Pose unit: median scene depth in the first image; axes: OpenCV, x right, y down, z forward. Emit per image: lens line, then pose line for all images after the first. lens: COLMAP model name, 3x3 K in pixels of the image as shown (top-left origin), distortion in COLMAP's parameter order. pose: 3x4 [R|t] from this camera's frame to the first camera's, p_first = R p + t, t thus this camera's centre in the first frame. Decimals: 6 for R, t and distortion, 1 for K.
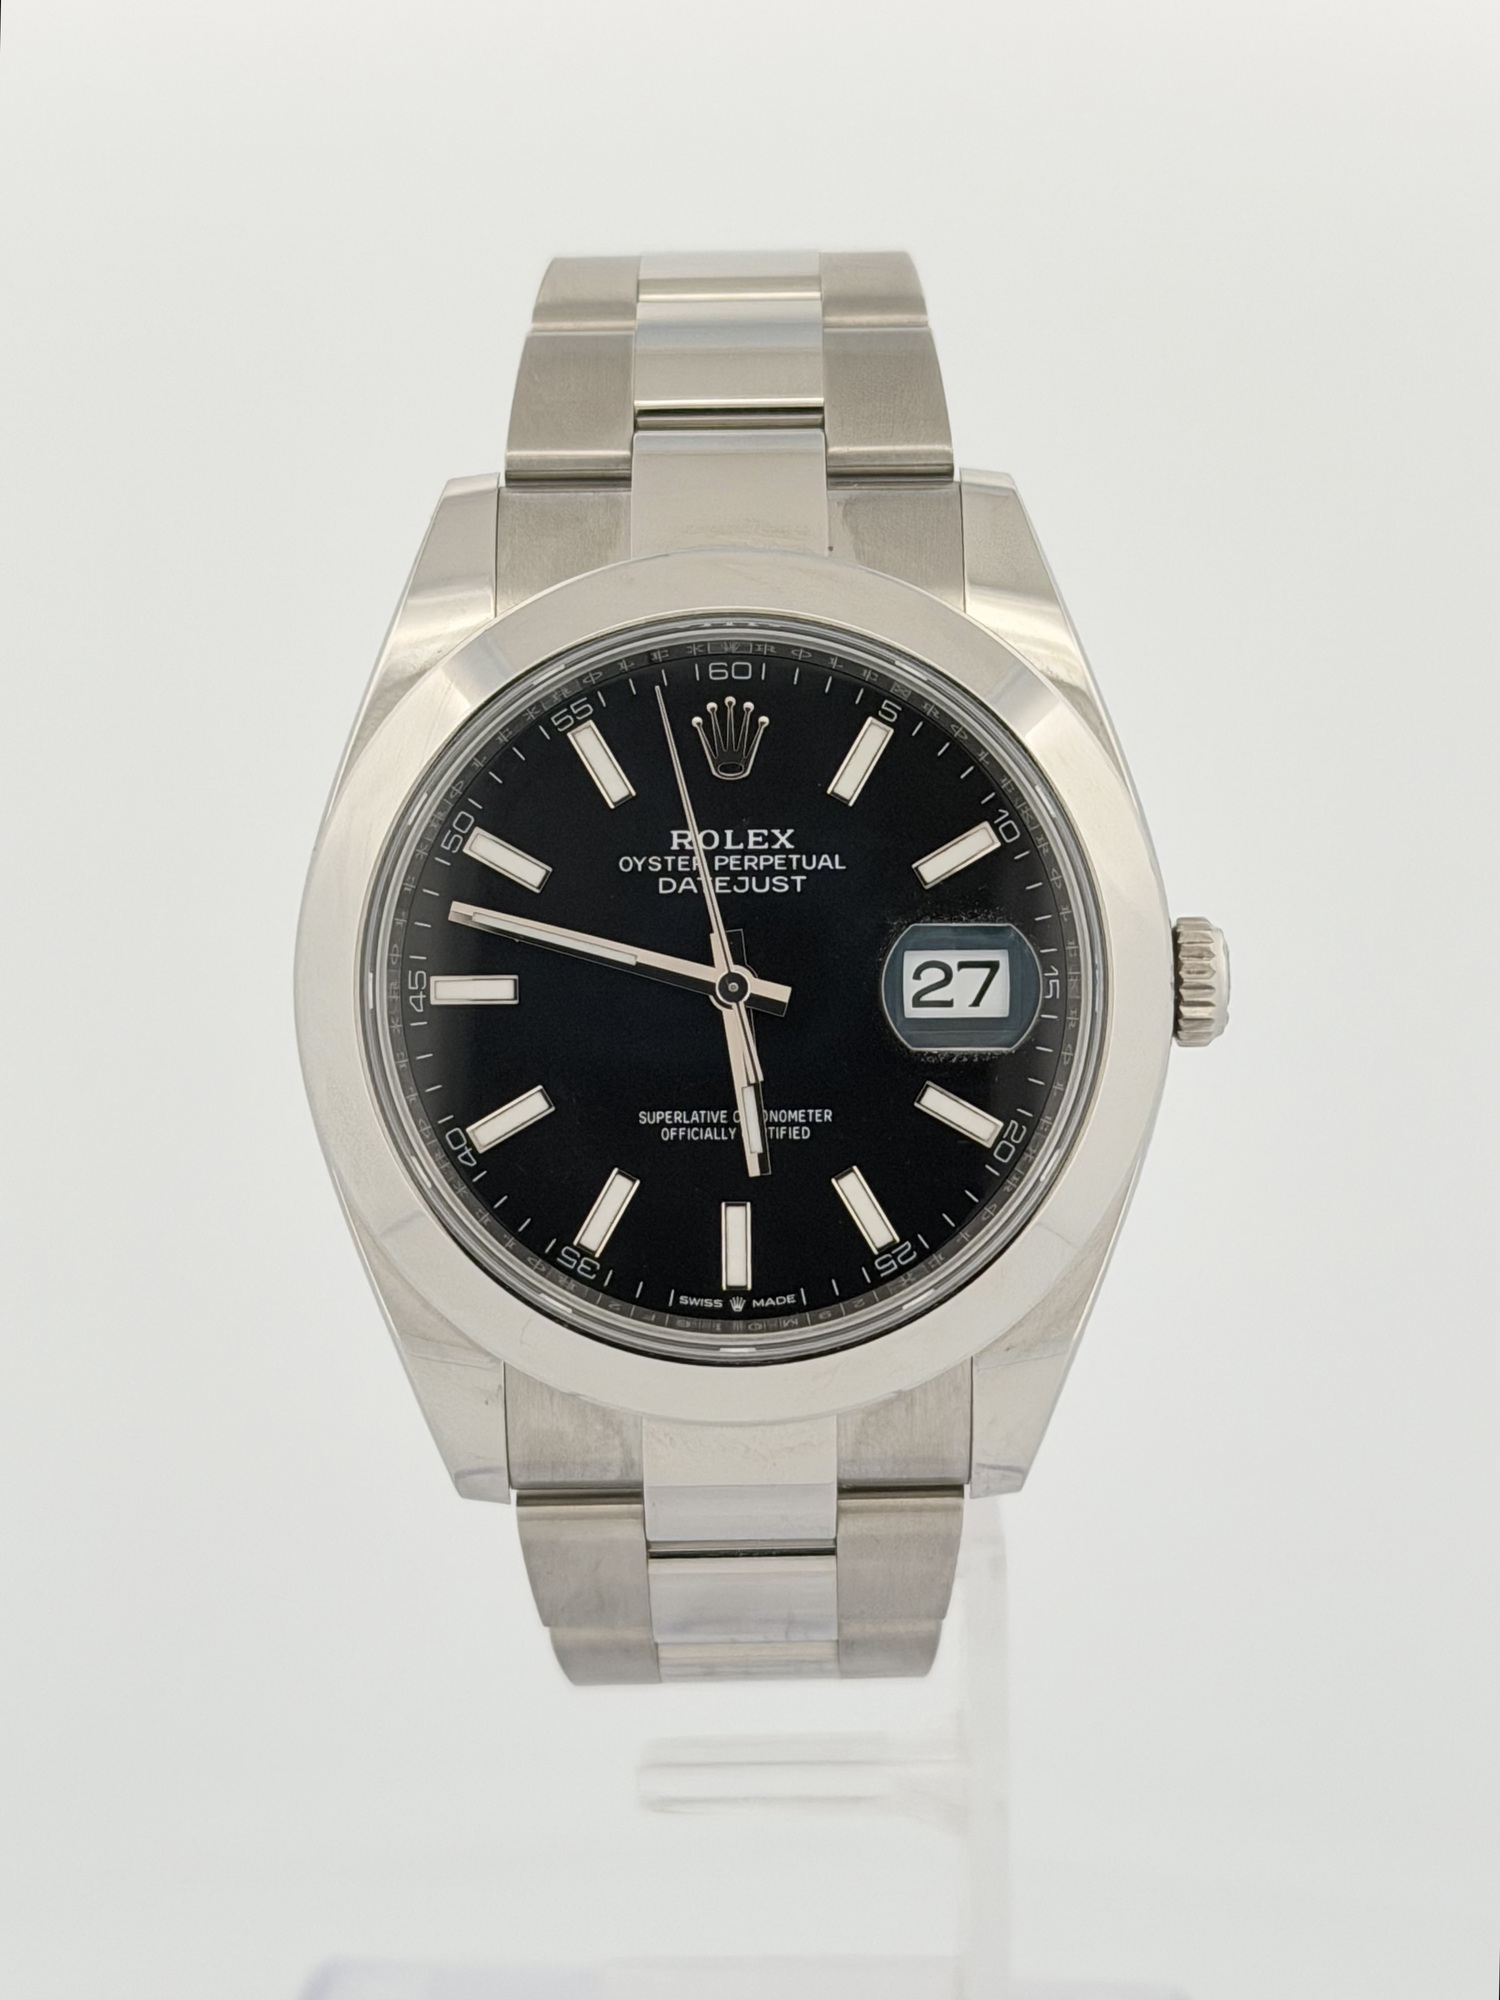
lens RADIAL K [[4785.8, 0, 751.0], [0, 4785.8, 1000.3], [0, 0, 1]] dist [0.103026, 0.000000]
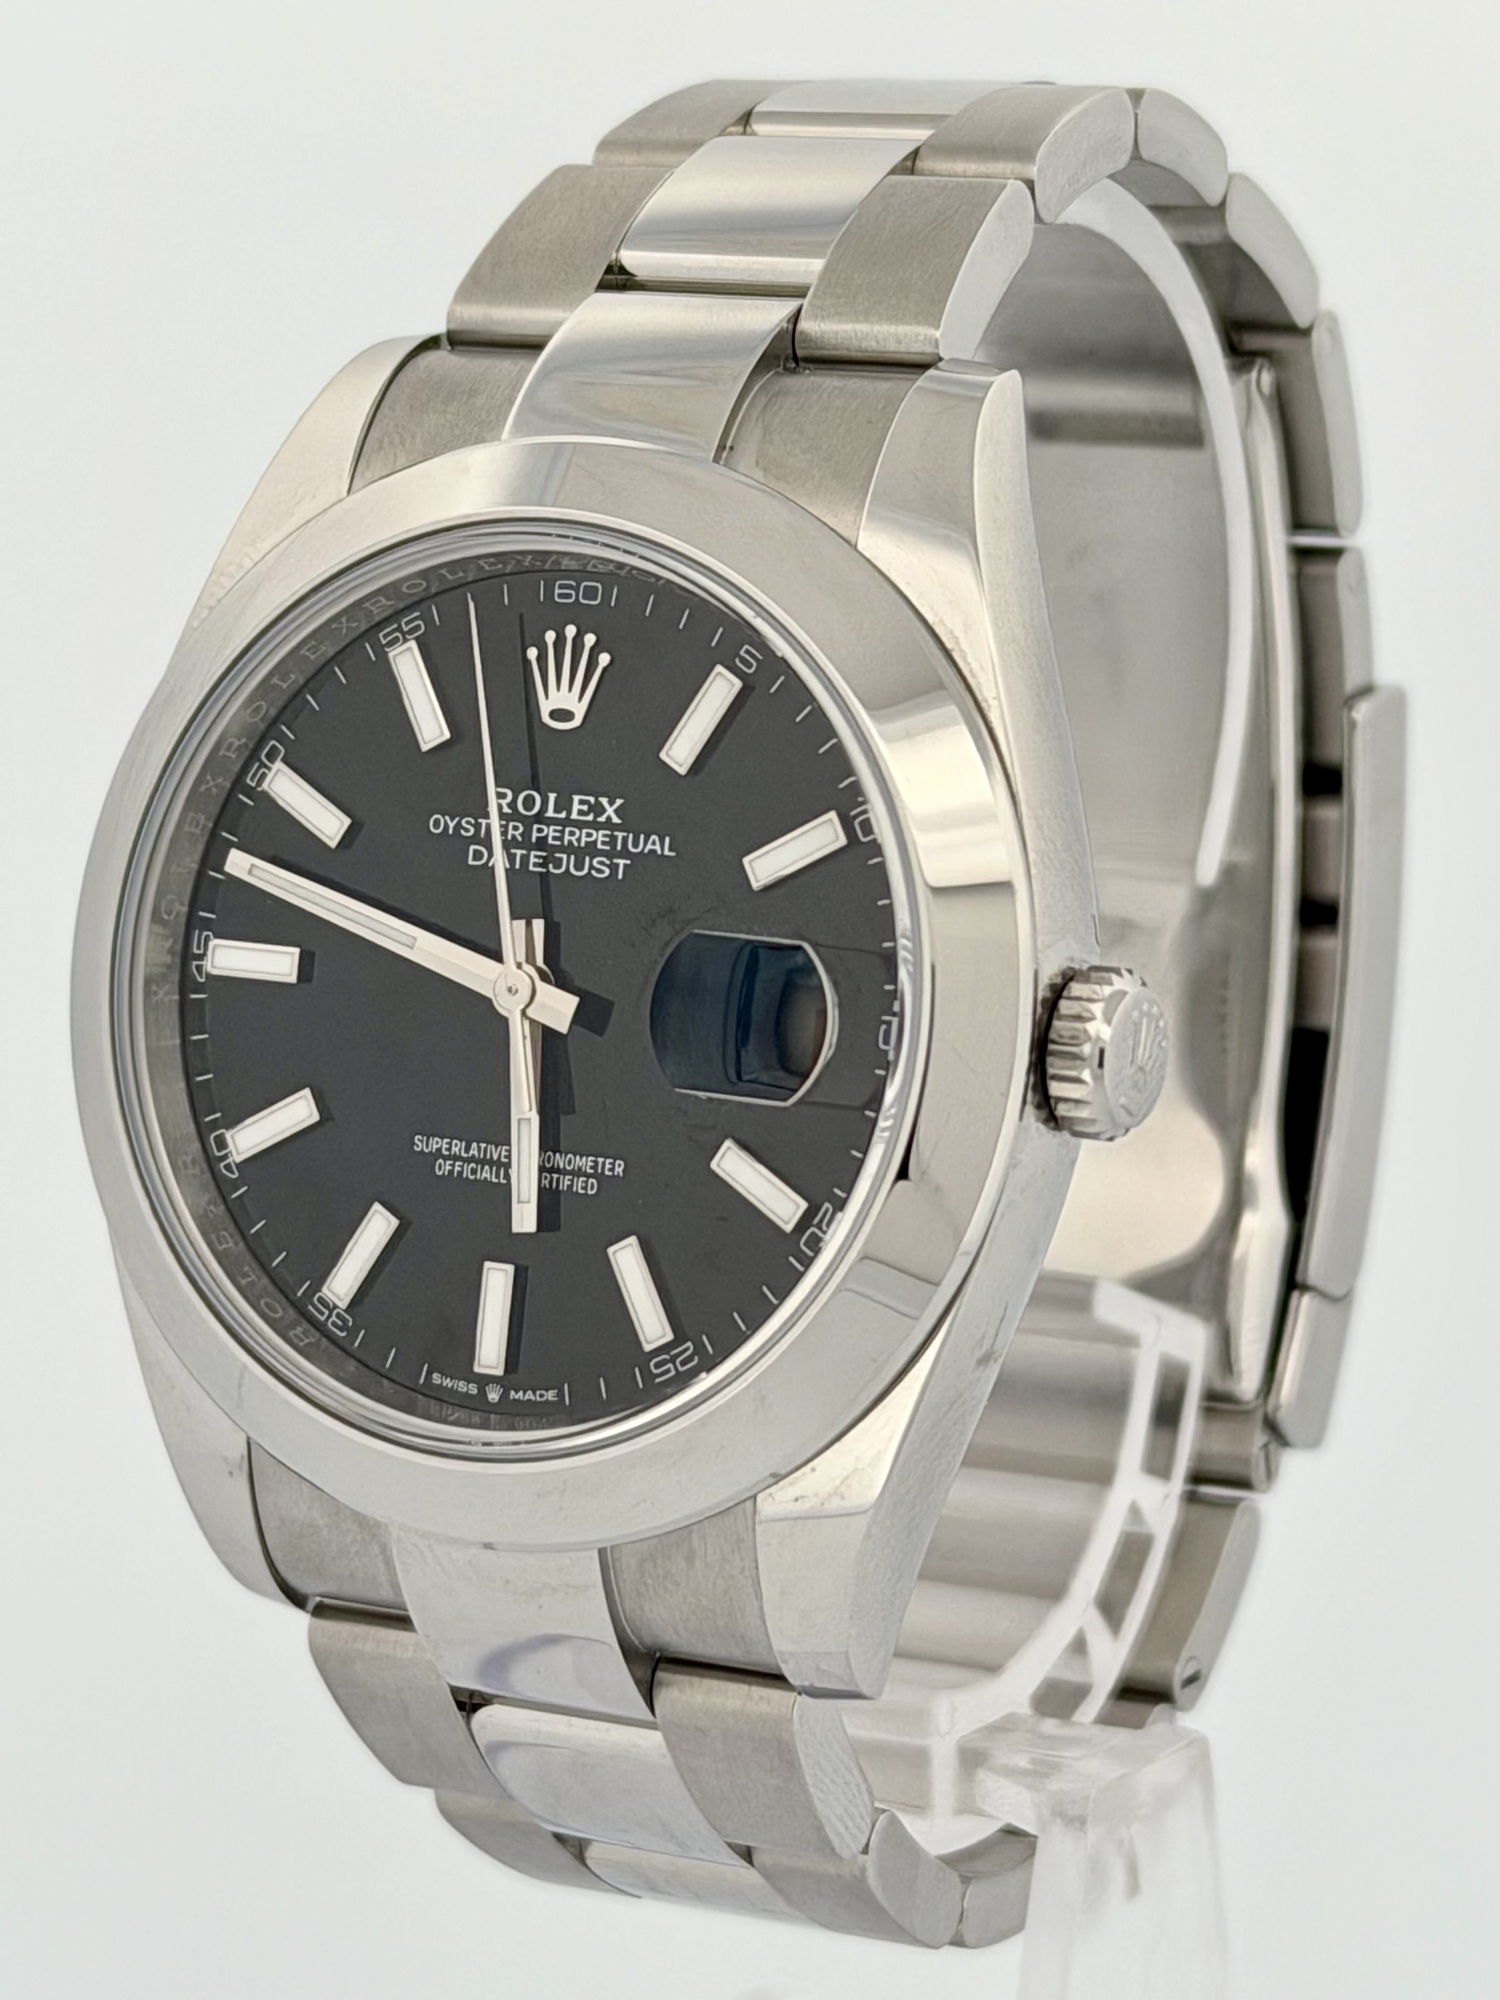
lens RADIAL K [[6333.9, 0, 752.7], [0, 6333.9, 996.2], [0, 0, 1]] dist [0.192777, 0.000000]
pose [[0.867064, 0.103924, -0.487238, 0.535216], [-0.119935, 0.992780, -0.001679, -0.004596], [0.483546, 0.059893, 0.873268, 0.107659]]
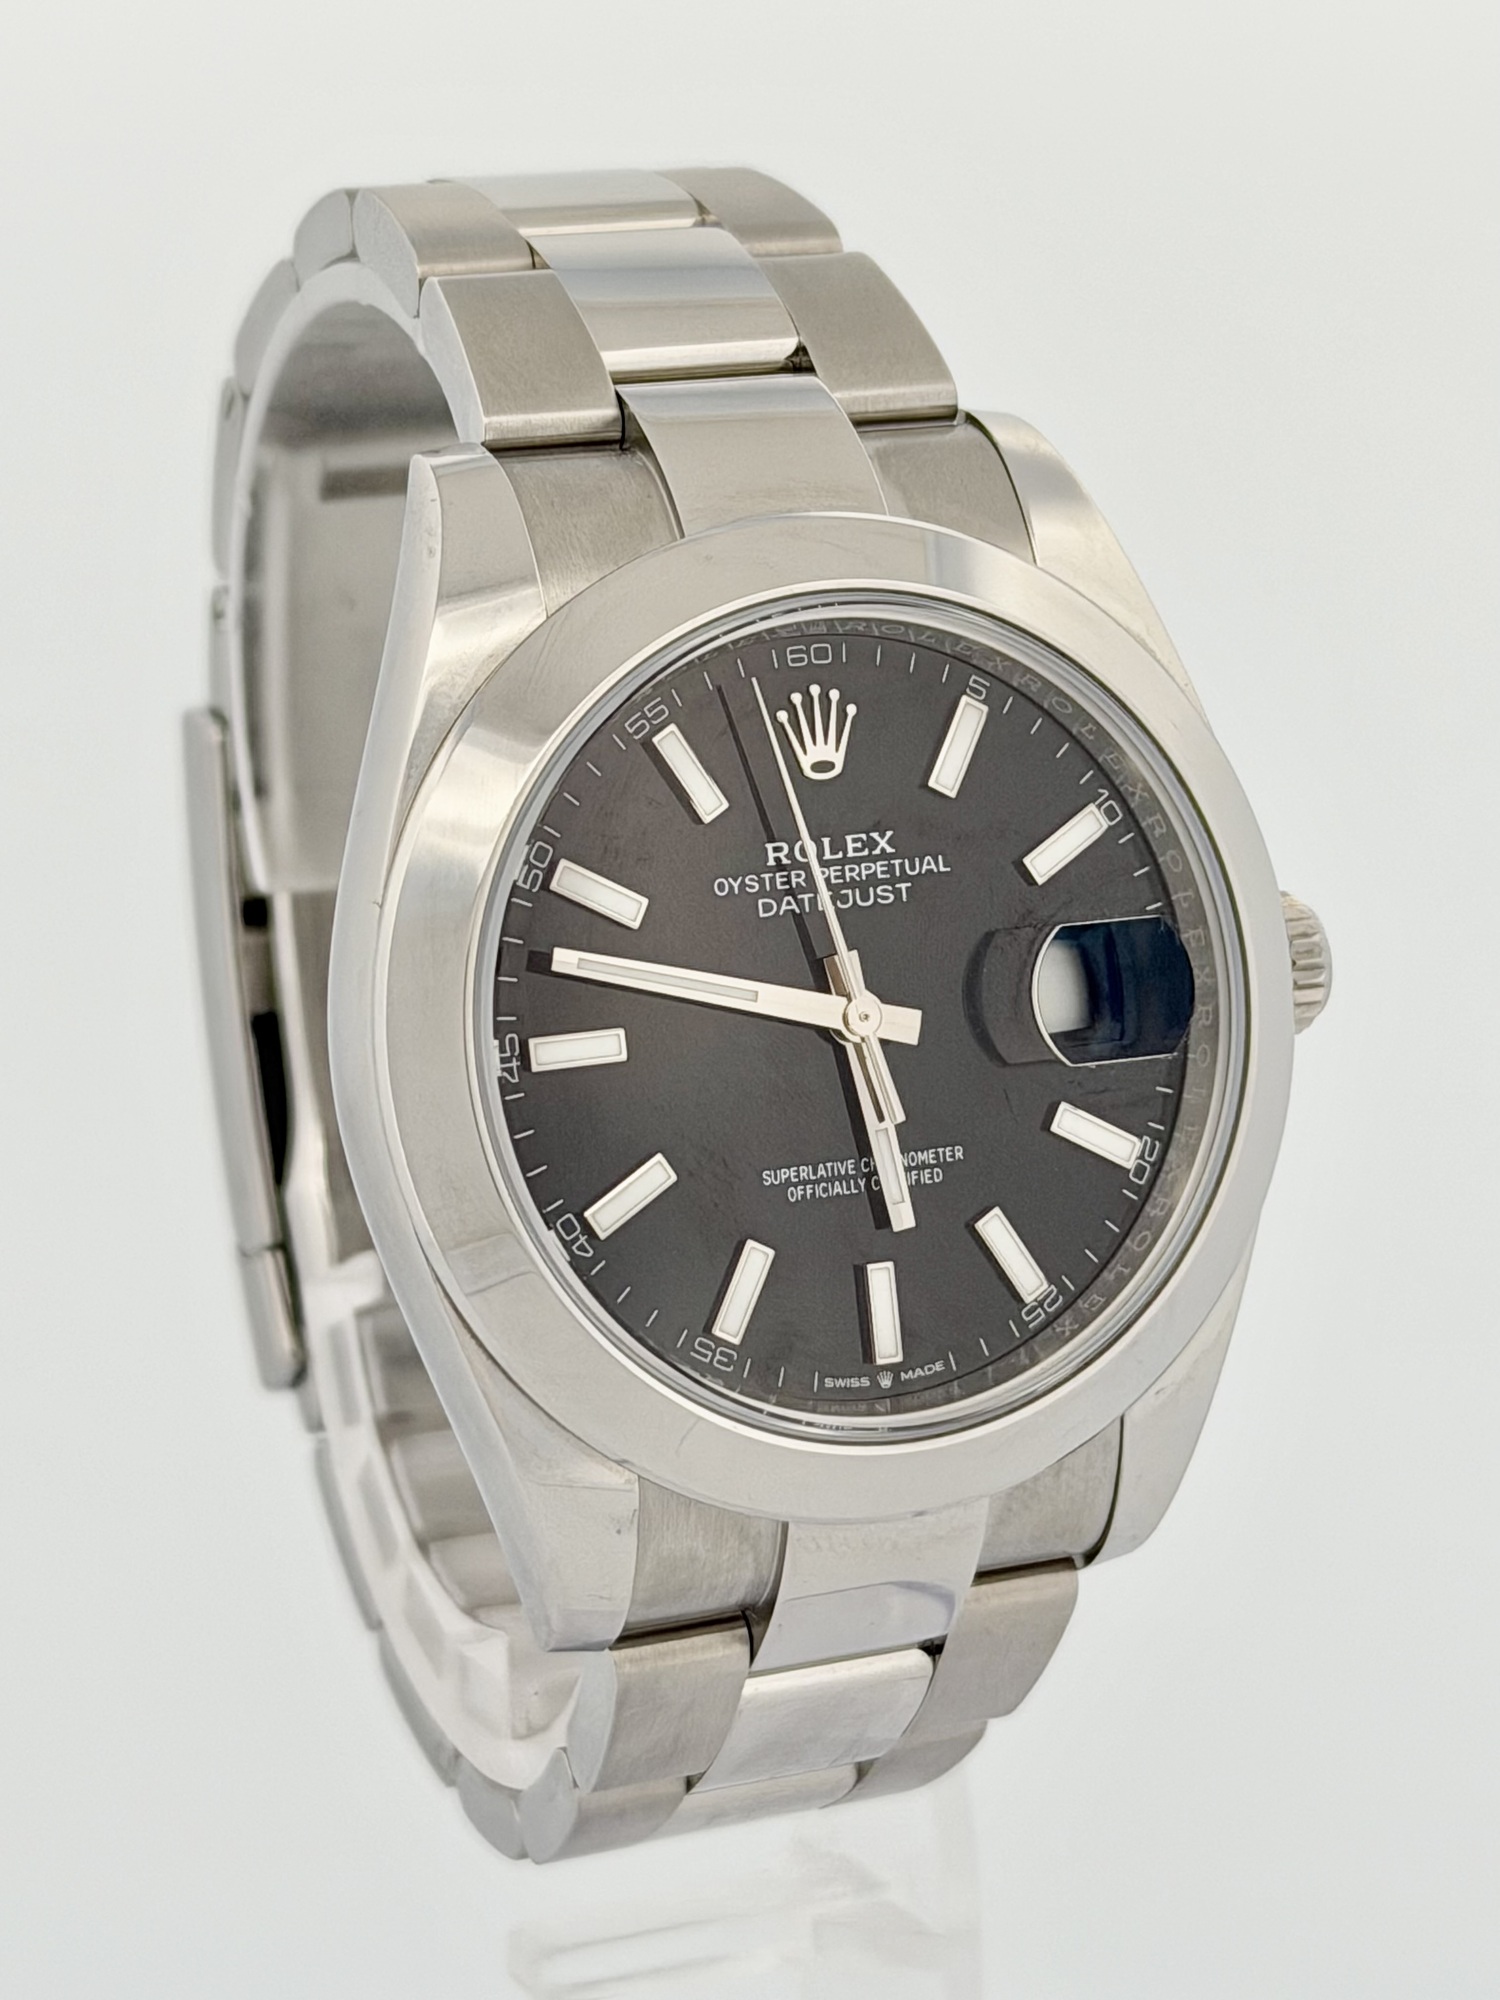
lens RADIAL K [[5667.3, 0, 748.1], [0, 5667.3, 1004.5], [0, 0, 1]] dist [0.105722, 0.000000]
pose [[0.912663, -0.095902, 0.397302, -0.428573], [0.098704, 0.995026, 0.013444, -0.020683], [-0.396615, 0.026946, 0.917590, 0.063505]]
